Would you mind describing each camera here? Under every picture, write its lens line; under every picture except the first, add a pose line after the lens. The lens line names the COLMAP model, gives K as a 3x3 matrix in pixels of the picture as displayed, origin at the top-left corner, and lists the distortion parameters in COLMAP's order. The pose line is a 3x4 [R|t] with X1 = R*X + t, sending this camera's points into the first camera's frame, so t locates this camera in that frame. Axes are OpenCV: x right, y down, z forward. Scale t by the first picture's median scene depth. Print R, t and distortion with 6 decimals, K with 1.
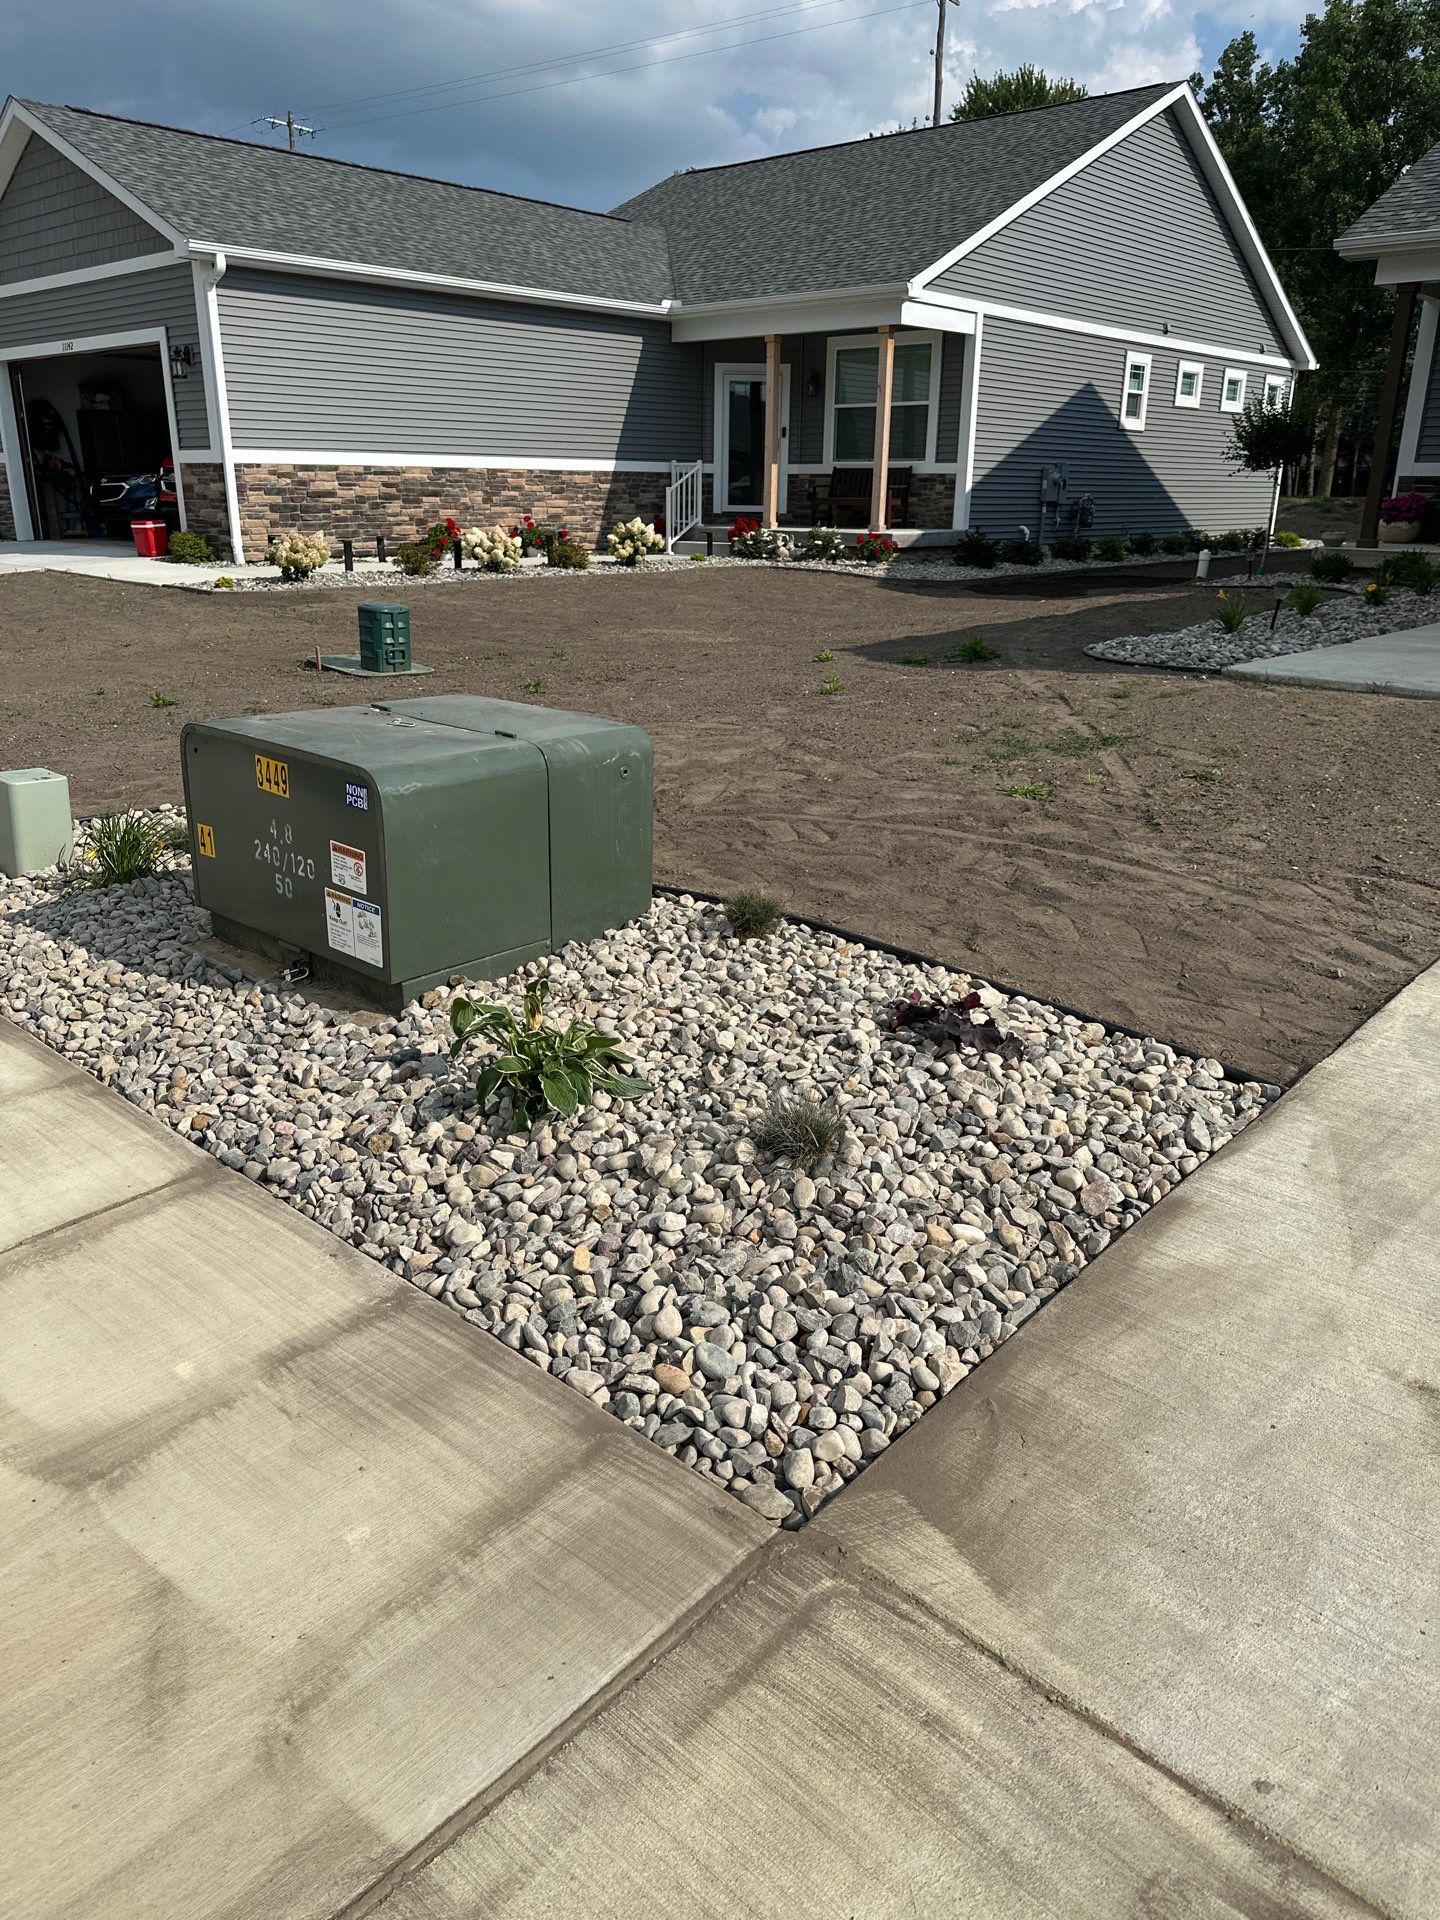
lens RADIAL K [[1353.3, 0, 720.0], [0, 1353.3, 960.0], [0, 0, 1]] dist [0.077567, -0.094536]
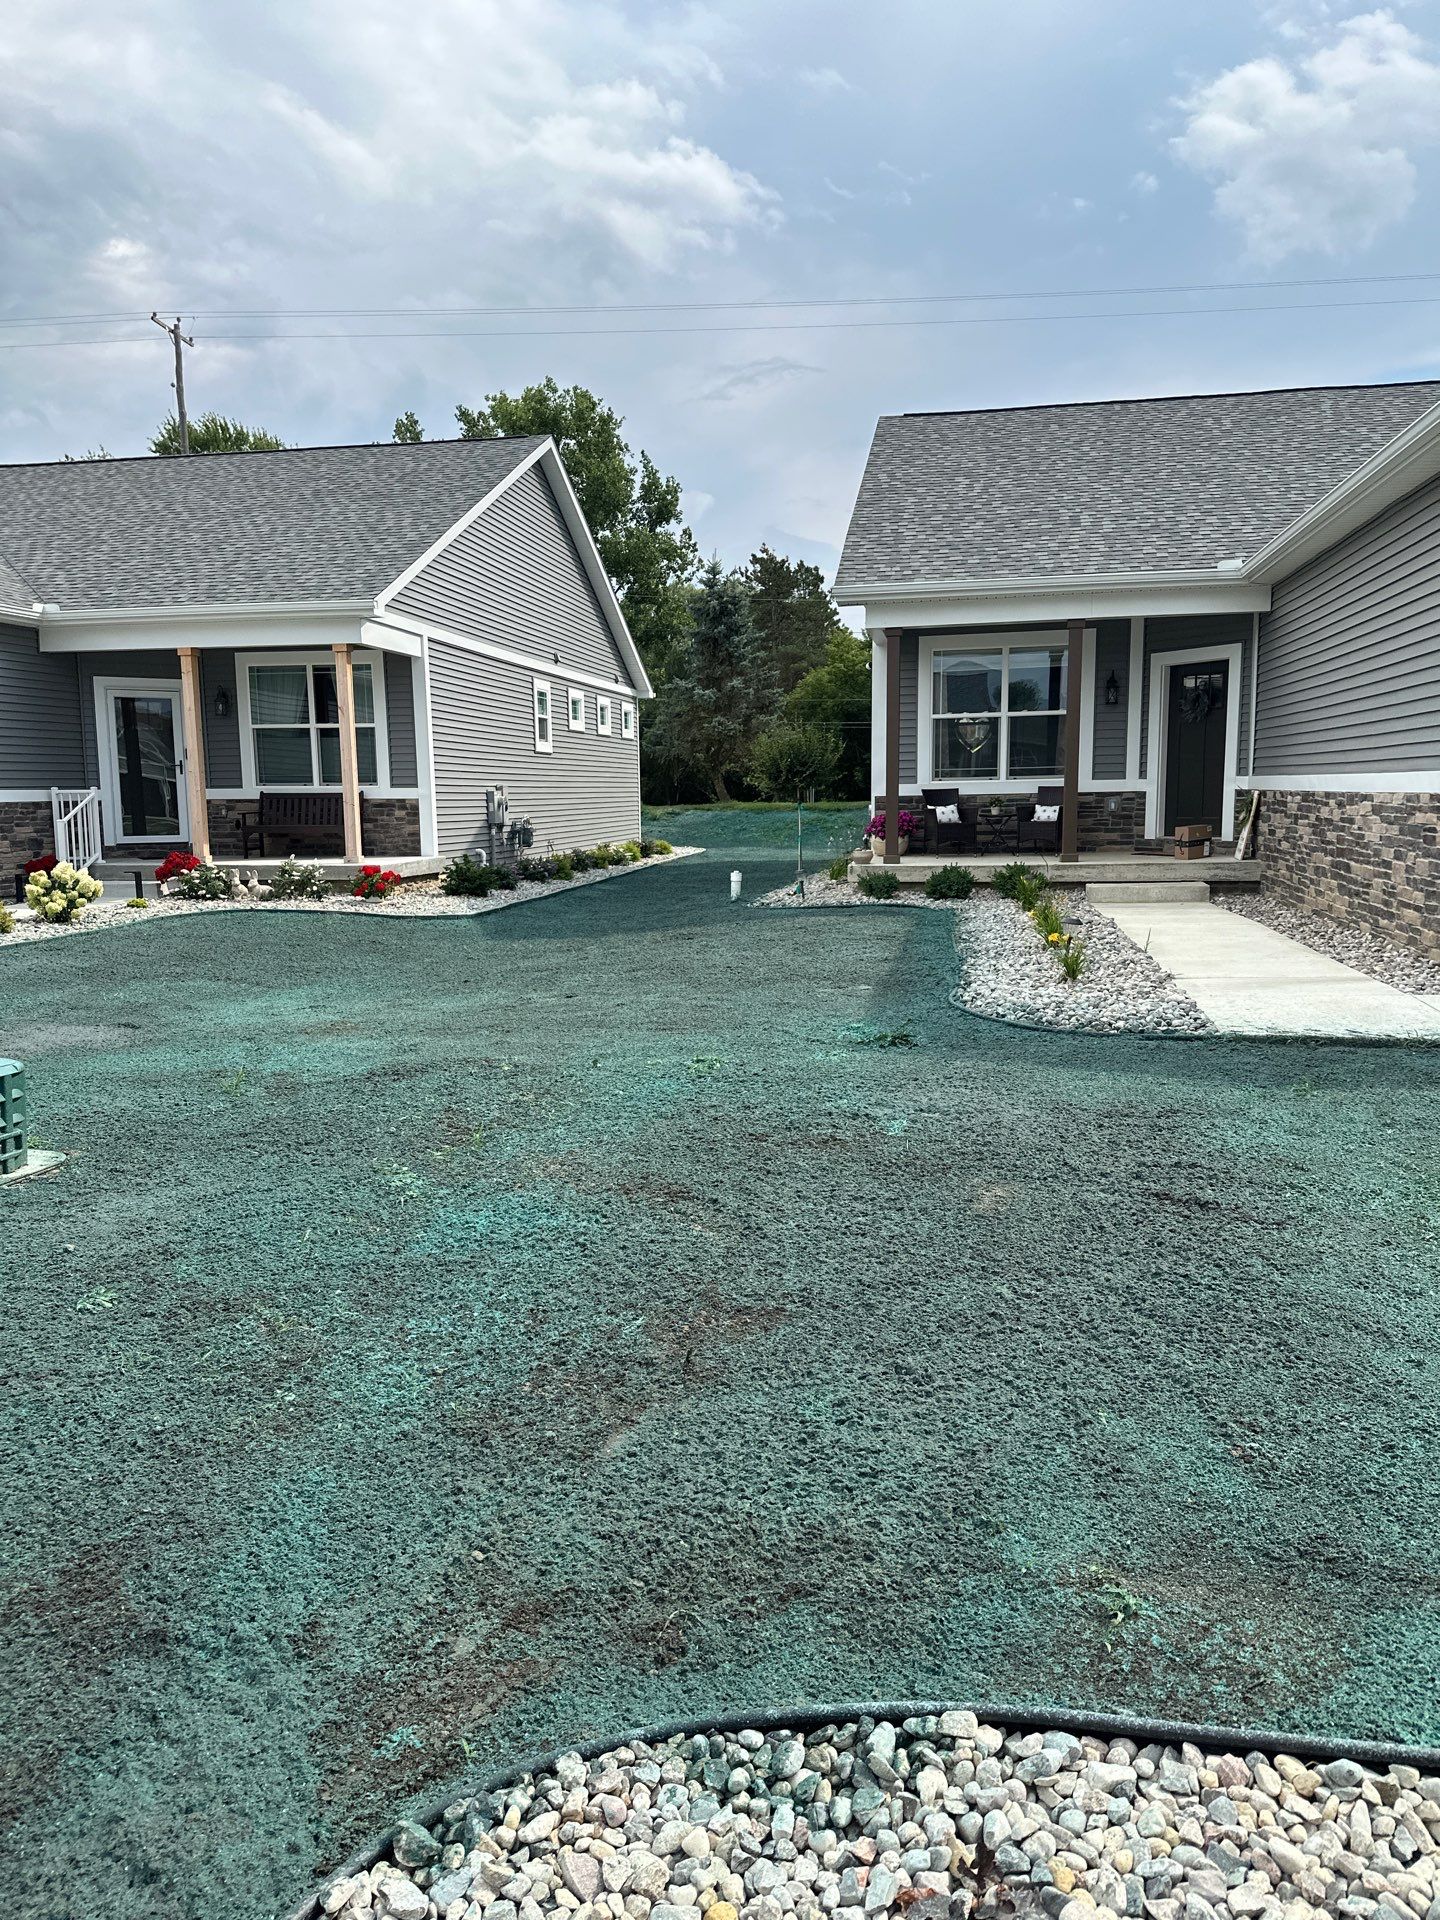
lens RADIAL K [[1325.8, 0, 712.1], [0, 1325.8, 959.8], [0, 0, 1]] dist [0.169724, -0.321294]
pose [[0.845691, -0.089063, 0.526188, -0.170916], [0.195305, 0.969228, -0.149842, -0.094696], [-0.496651, 0.229488, 0.837062, 0.214725]]
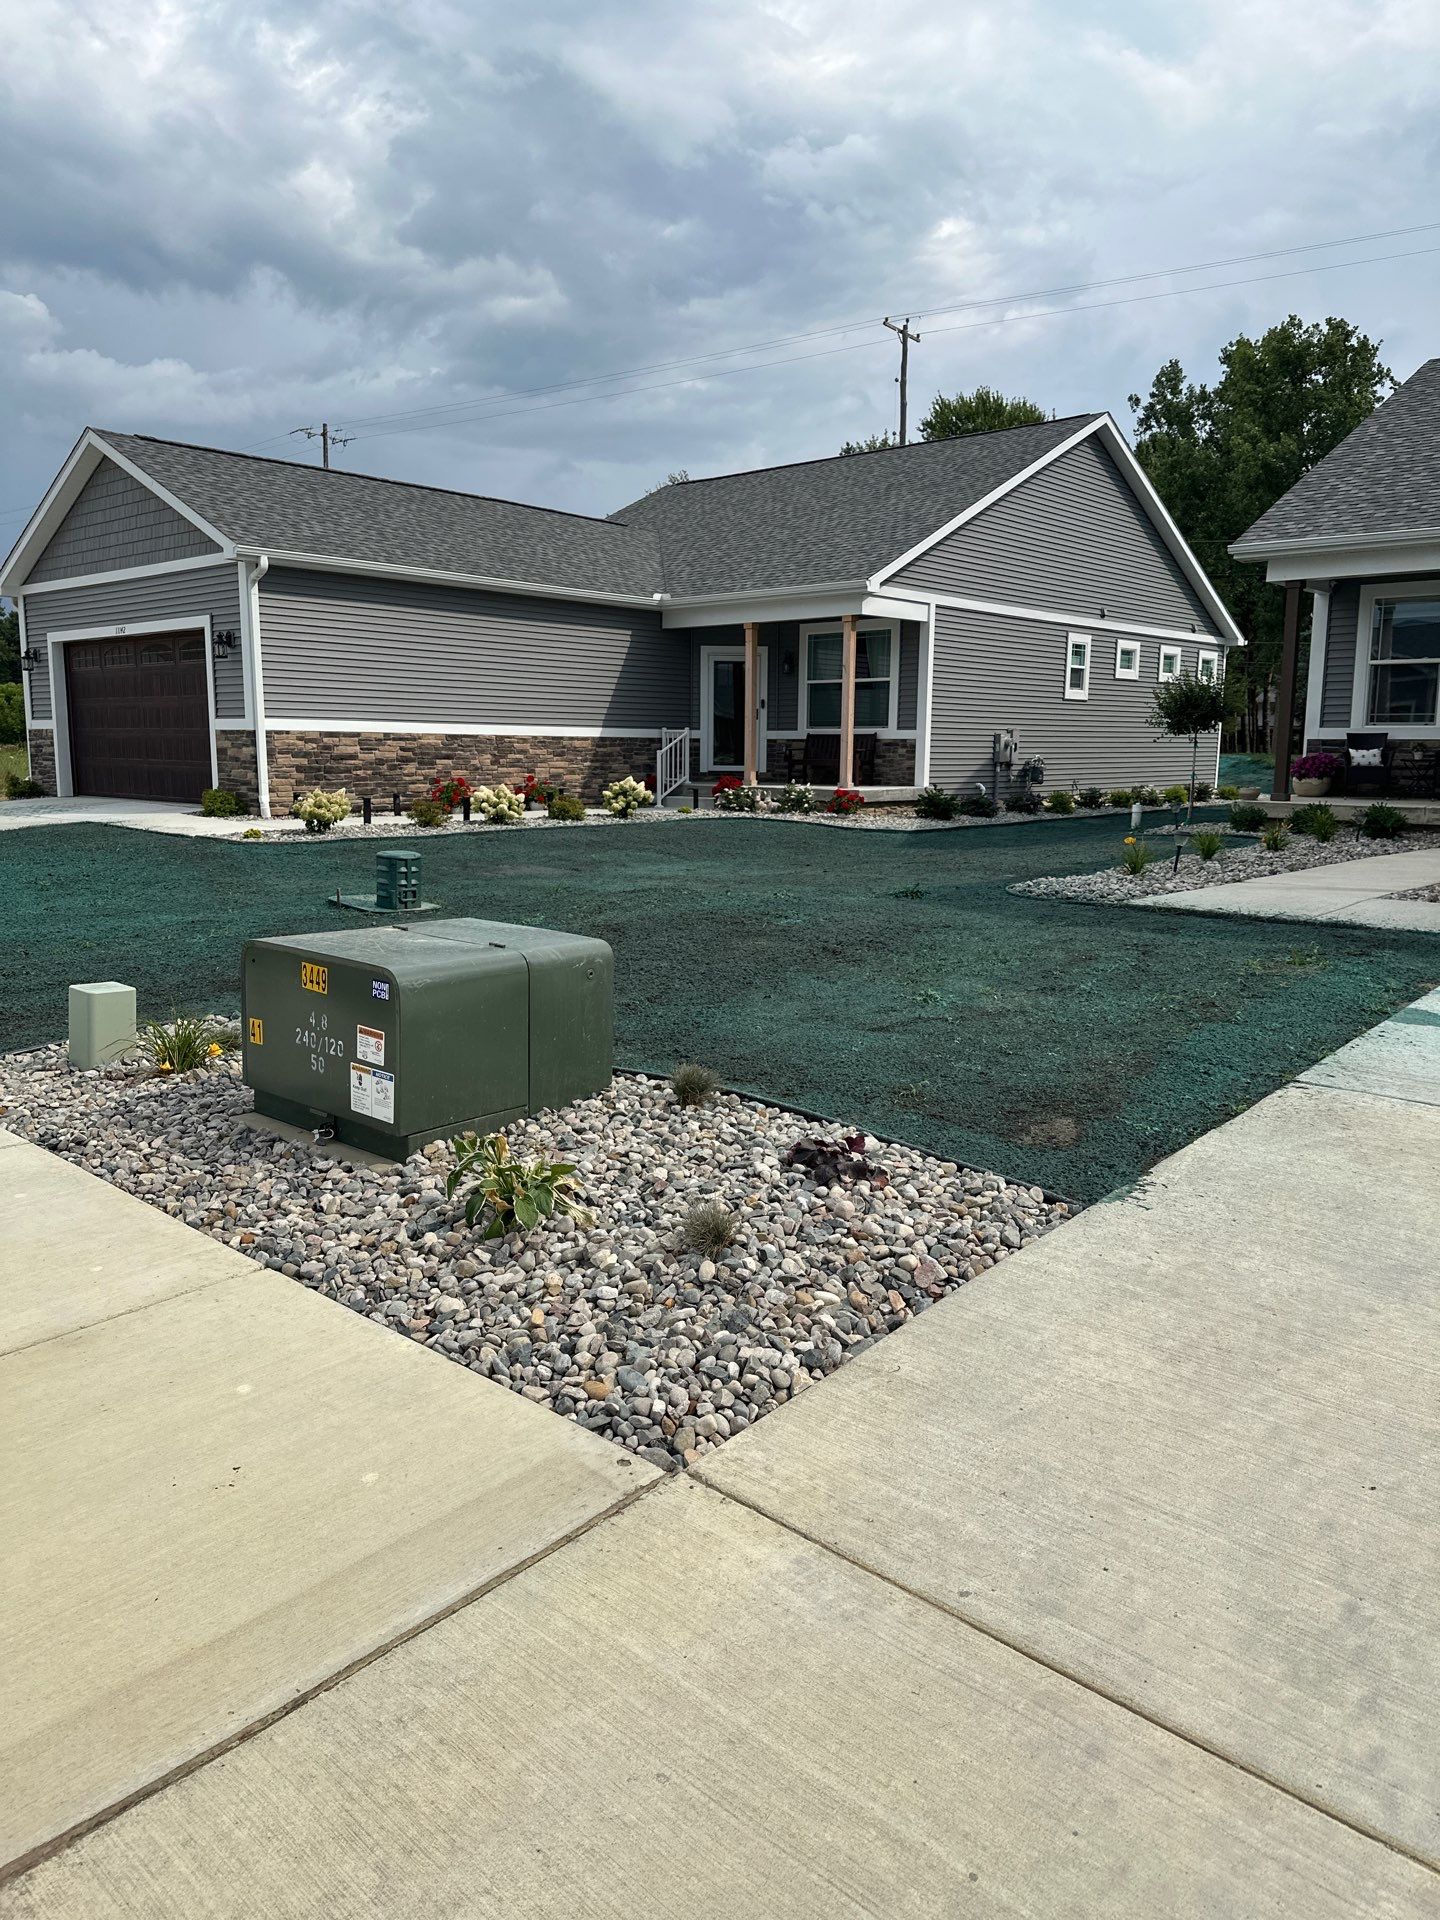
lens RADIAL K [[1334.1, 0, 730.0], [0, 1334.1, 960.8], [0, 0, 1]] dist [0.200171, -0.395096]
pose [[0.999954, -0.003781, 0.008855, 0.012267], [0.005266, 0.984684, -0.174272, 0.016991], [-0.008060, 0.174310, 0.984658, -0.060520]]
